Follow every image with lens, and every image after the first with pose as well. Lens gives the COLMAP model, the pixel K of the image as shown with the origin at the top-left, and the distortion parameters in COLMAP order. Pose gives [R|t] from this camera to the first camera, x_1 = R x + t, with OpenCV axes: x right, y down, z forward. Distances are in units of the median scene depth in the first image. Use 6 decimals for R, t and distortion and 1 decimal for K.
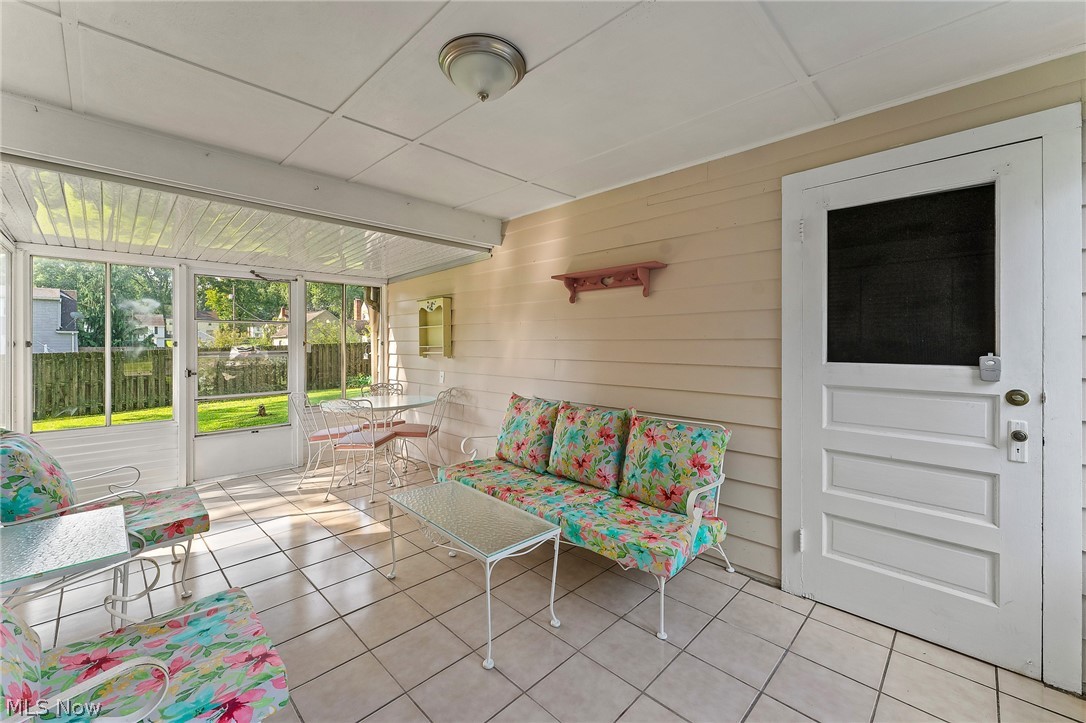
lens RADIAL K [[433.0, 0, 537.8], [0, 433.0, 345.1], [0, 0, 1]] dist [-0.001301, -0.000160]
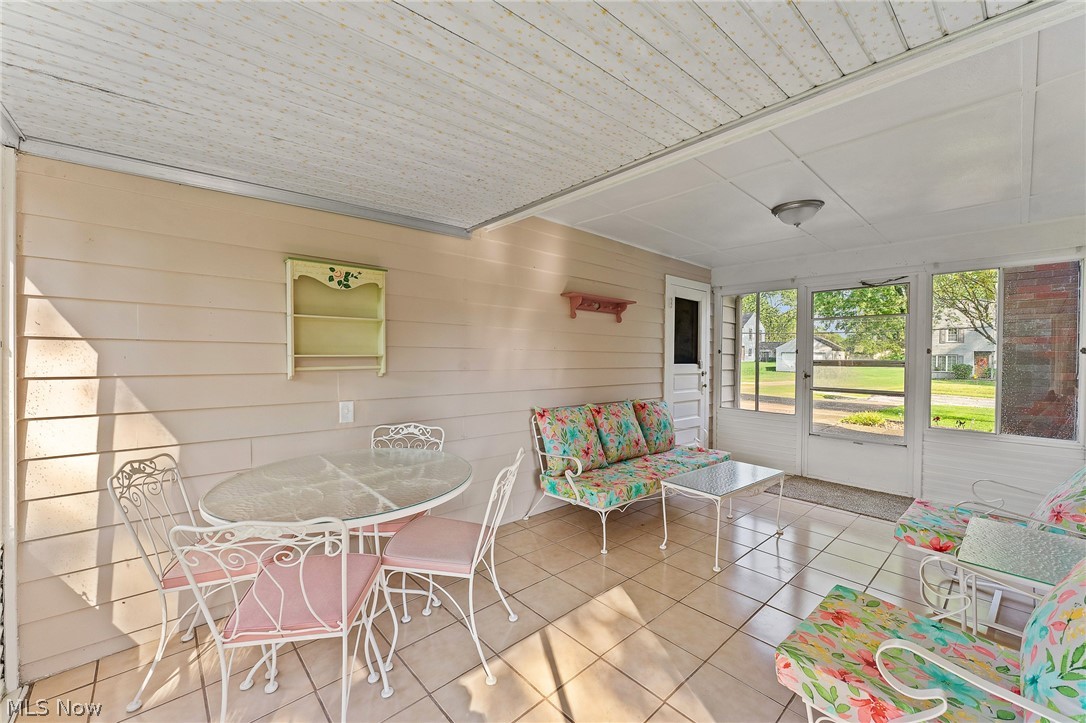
lens RADIAL K [[433.0, 0, 542.4], [0, 433.0, 361.8], [0, 0, 1]] dist [-0.001301, -0.000160]
pose [[0.052952, -0.014294, 0.998495, -1.085111], [-0.009110, 0.999849, 0.014797, 0.000804], [-0.998556, -0.009880, 0.052813, 1.046071]]
